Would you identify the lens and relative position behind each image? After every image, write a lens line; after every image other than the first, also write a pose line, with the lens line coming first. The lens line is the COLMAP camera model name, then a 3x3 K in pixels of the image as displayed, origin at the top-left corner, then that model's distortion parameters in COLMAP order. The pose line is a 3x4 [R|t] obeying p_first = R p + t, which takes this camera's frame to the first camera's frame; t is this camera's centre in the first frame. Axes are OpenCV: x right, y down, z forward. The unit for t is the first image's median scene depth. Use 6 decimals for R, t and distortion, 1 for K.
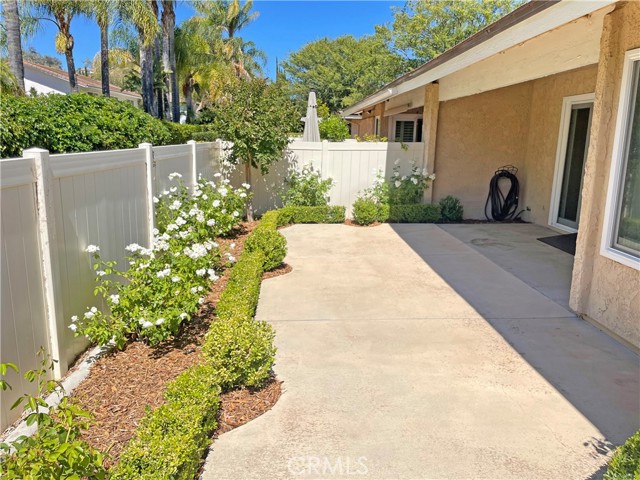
lens RADIAL K [[485.4, 0, 321.7], [0, 485.4, 238.7], [0, 0, 1]] dist [0.043411, -0.015665]
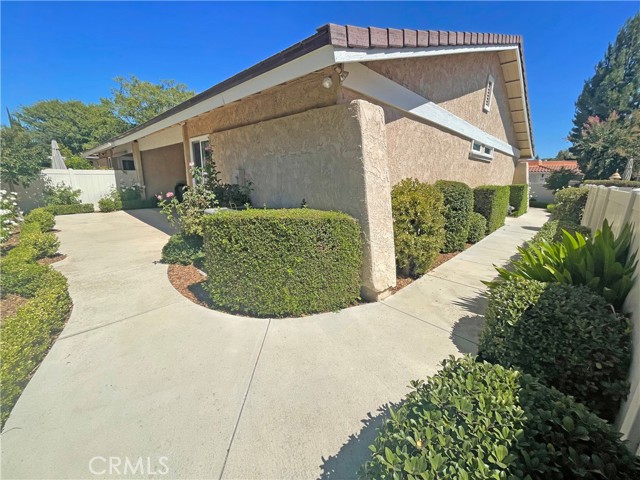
lens RADIAL K [[258.5, 0, 320.4], [0, 258.5, 238.3], [0, 0, 1]] dist [0.001724, -0.000138]
pose [[0.729843, -0.169702, 0.662216, 0.003631], [0.139544, 0.985285, 0.098699, 0.084586], [-0.669220, 0.020374, 0.742785, -0.322564]]
